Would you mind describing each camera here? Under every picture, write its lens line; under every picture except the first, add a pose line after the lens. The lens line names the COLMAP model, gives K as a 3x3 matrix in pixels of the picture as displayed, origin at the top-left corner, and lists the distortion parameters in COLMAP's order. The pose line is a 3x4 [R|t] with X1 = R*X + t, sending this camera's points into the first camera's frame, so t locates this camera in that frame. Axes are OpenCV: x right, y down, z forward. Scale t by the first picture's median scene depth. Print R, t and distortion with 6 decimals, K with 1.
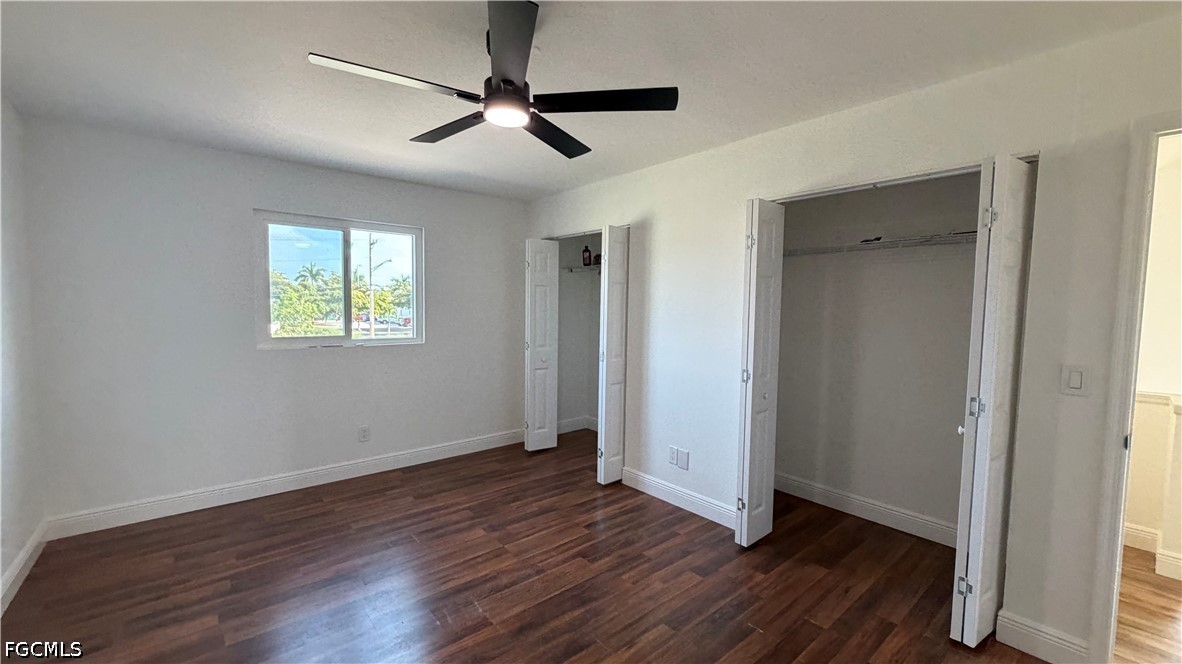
lens RADIAL K [[472.1, 0, 595.9], [0, 472.1, 334.4], [0, 0, 1]] dist [0.003236, 0.000156]
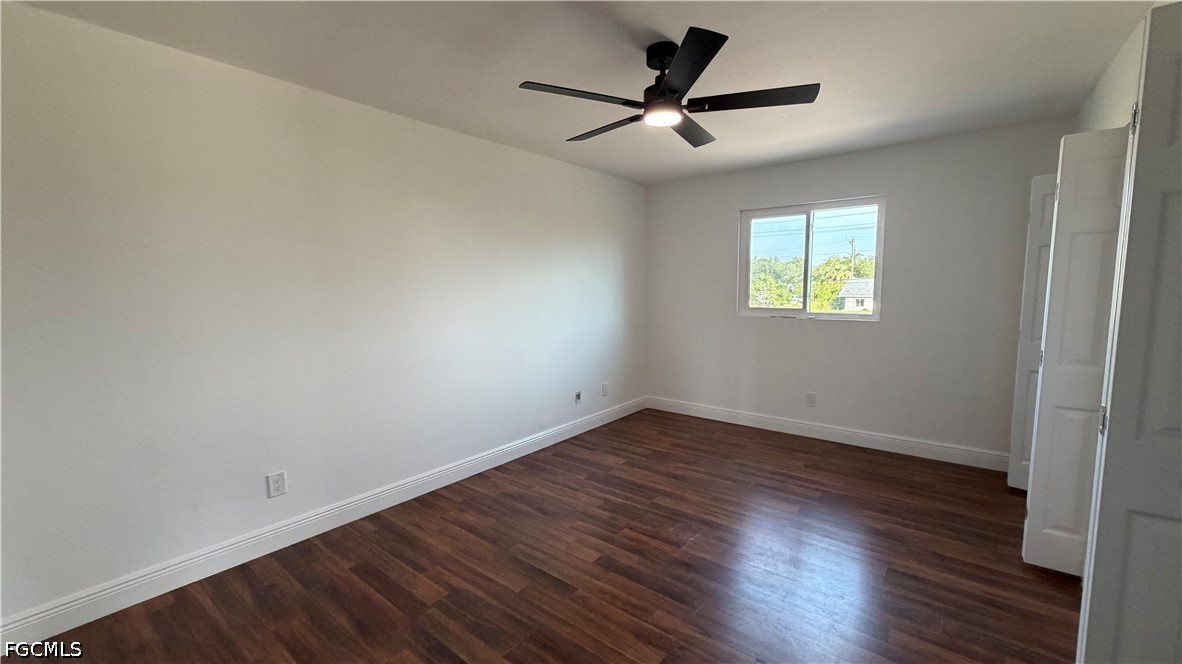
lens RADIAL K [[472.1, 0, 596.1], [0, 472.1, 331.7], [0, 0, 1]] dist [0.003236, 0.000156]
pose [[0.191954, 0.085257, -0.977694, 0.528316], [-0.045453, 0.995923, 0.077923, -0.008961], [0.980351, 0.029481, 0.195047, 0.334996]]
